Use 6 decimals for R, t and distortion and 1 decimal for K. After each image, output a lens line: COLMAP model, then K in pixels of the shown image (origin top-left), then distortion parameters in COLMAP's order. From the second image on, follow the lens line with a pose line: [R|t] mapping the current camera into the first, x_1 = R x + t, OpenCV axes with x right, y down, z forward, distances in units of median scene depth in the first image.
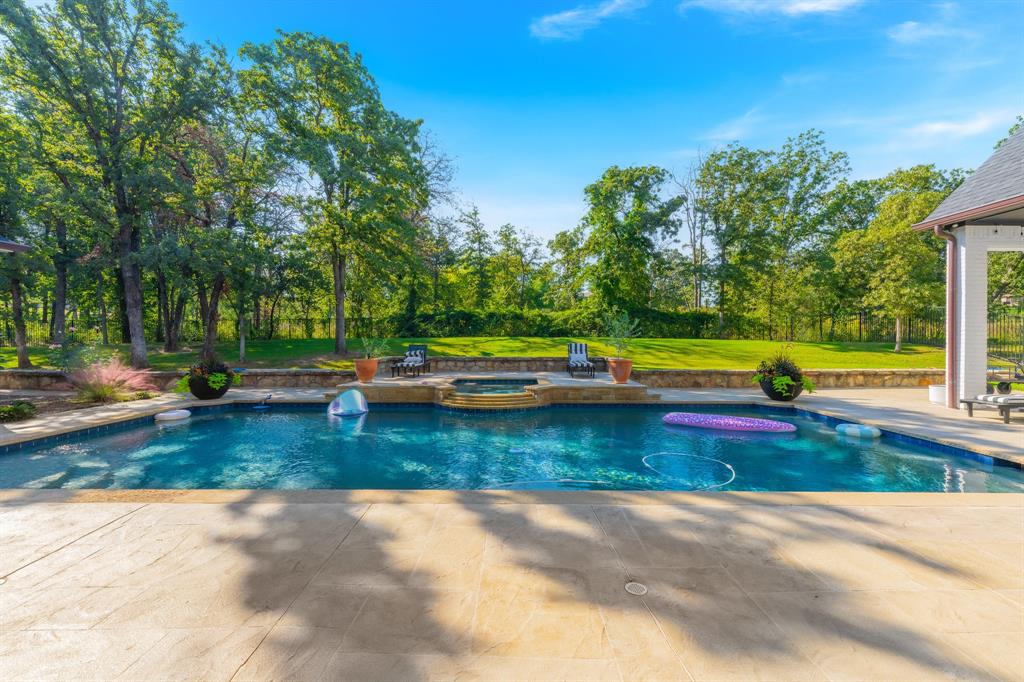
lens RADIAL K [[420.3, 0, 507.2], [0, 420.3, 341.5], [0, 0, 1]] dist [0.001997, -0.000019]
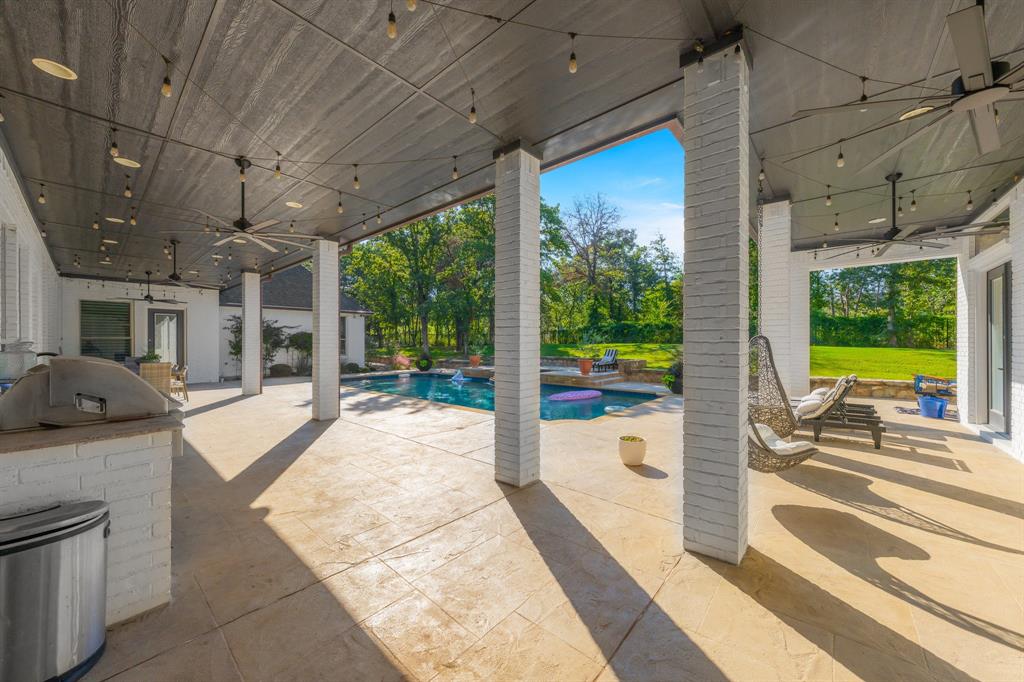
lens RADIAL K [[372.3, 0, 518.4], [0, 372.3, 340.9], [0, 0, 1]] dist [0.002022, 0.000161]
pose [[0.768350, -0.002302, -0.640026, 0.816557], [-0.006036, 0.999923, -0.010842, -0.009880], [0.640001, 0.012194, 0.768277, -0.203982]]
